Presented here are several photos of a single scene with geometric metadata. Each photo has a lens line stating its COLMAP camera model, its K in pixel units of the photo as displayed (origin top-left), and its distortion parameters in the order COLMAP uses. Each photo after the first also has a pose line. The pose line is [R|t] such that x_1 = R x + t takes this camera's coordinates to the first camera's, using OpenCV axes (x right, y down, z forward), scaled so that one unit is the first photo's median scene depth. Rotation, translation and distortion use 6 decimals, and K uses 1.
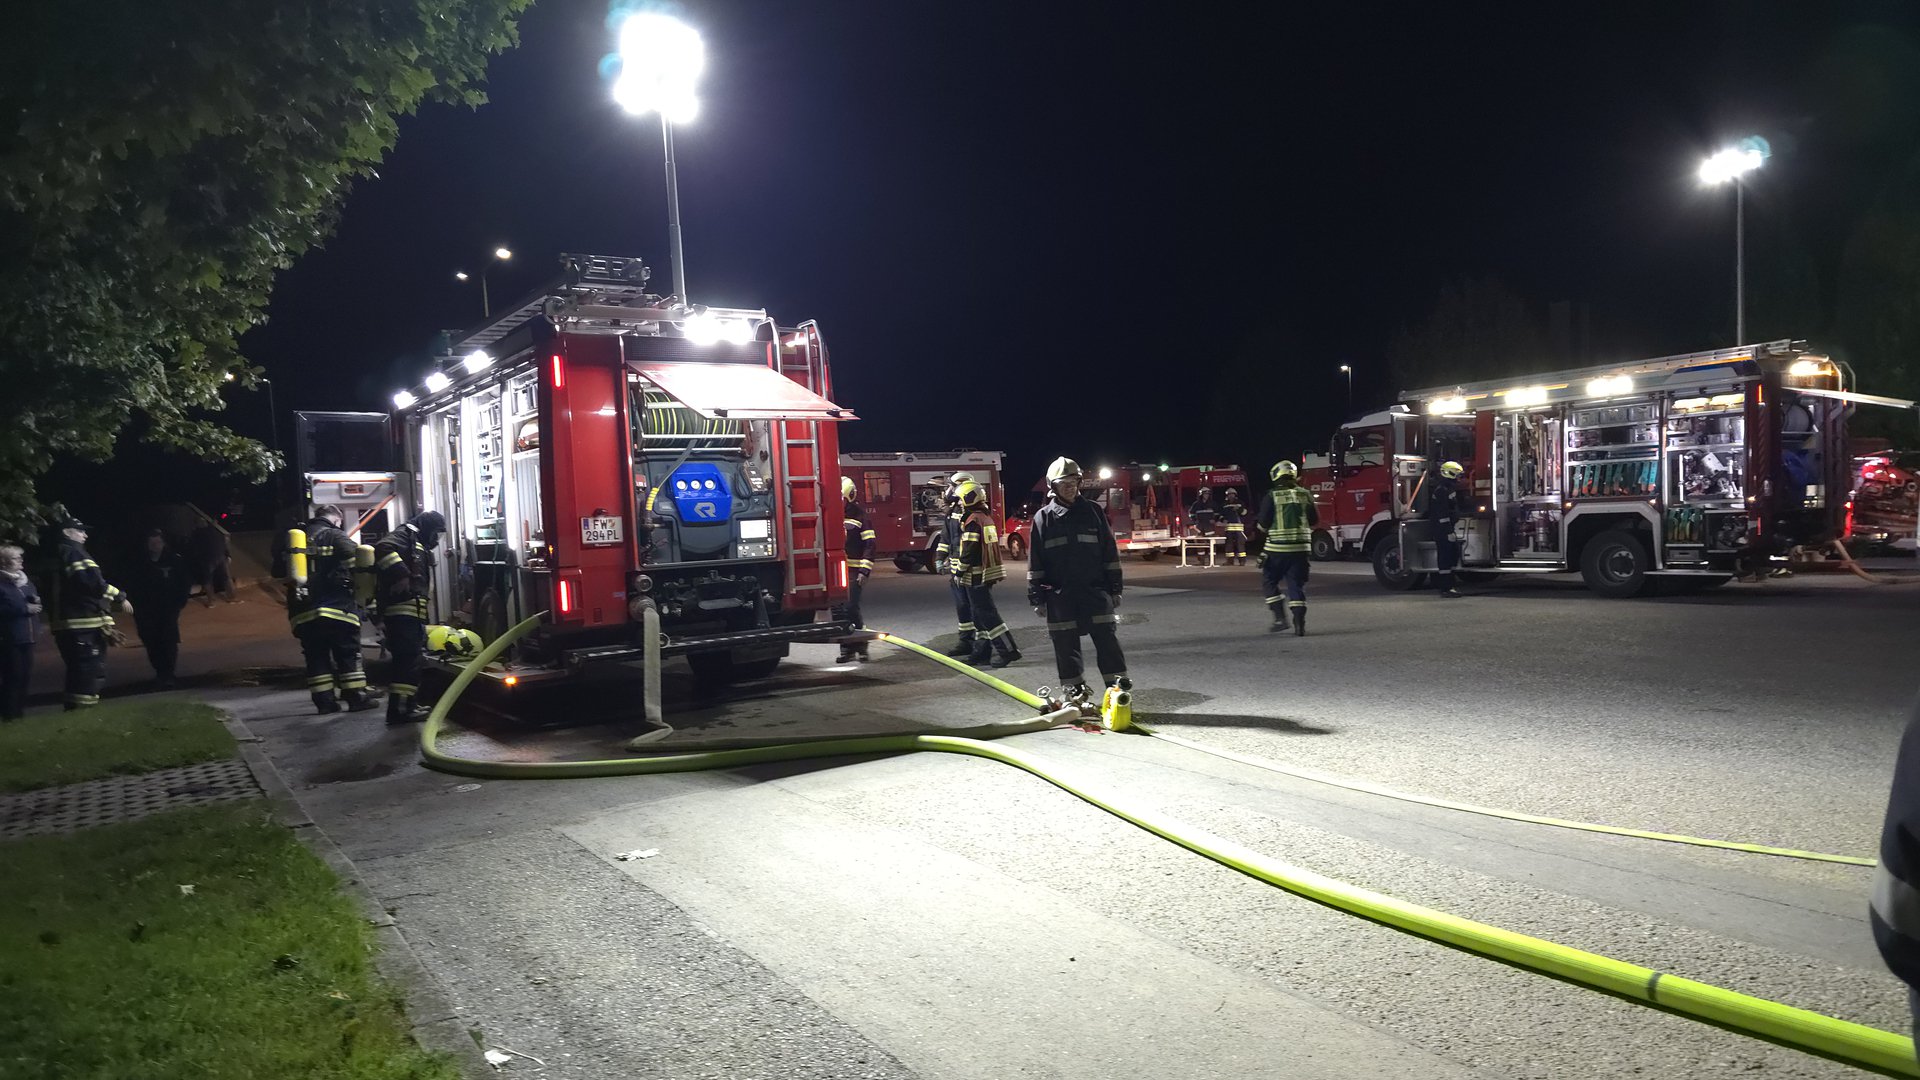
lens RADIAL K [[1260.0, 0, 966.5], [0, 1260.0, 574.7], [0, 0, 1]] dist [0.051394, -0.049454]
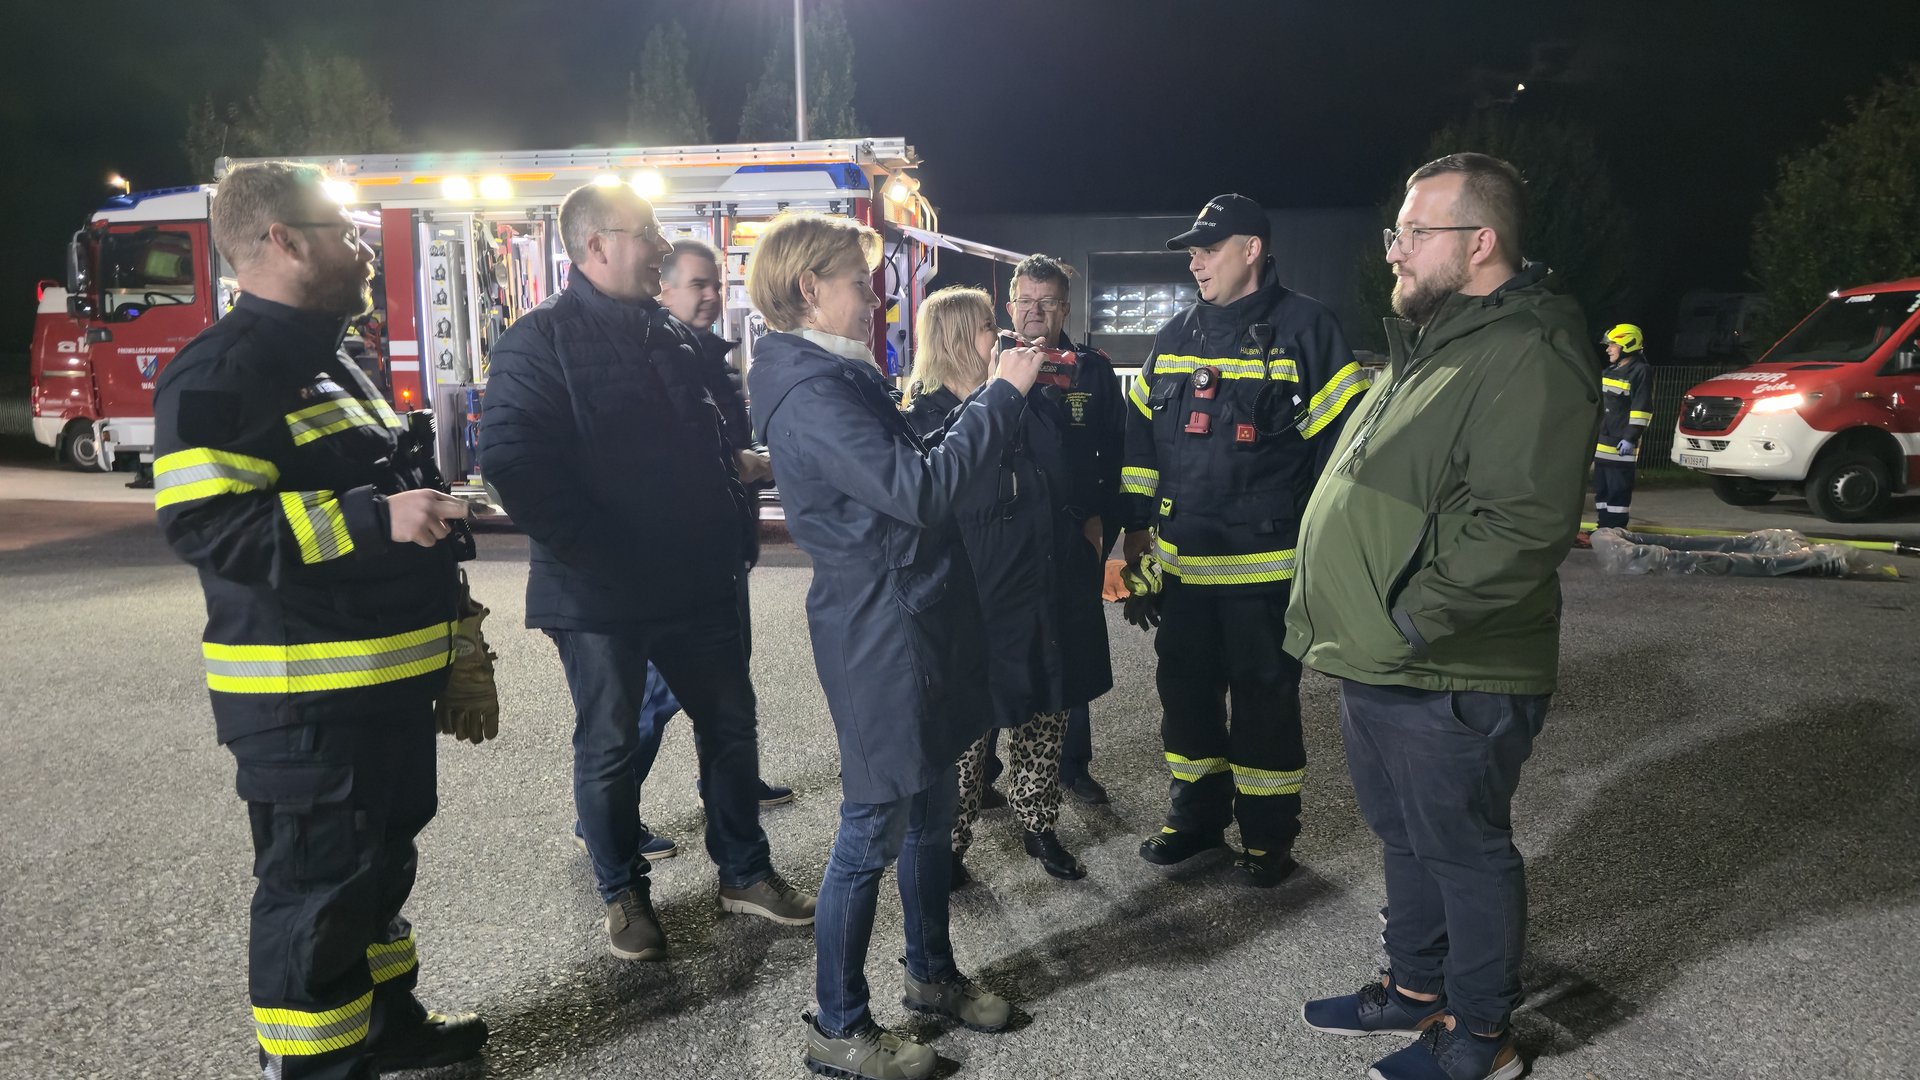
lens RADIAL K [[1260.0, 0, 966.5], [0, 1260.0, 574.7], [0, 0, 1]] dist [0.051394, -0.049454]
pose [[0.652772, -0.079326, 0.753390, 0.137420], [0.010069, 0.995323, 0.096076, -0.023581], [-0.757487, -0.055130, 0.650518, 0.427425]]
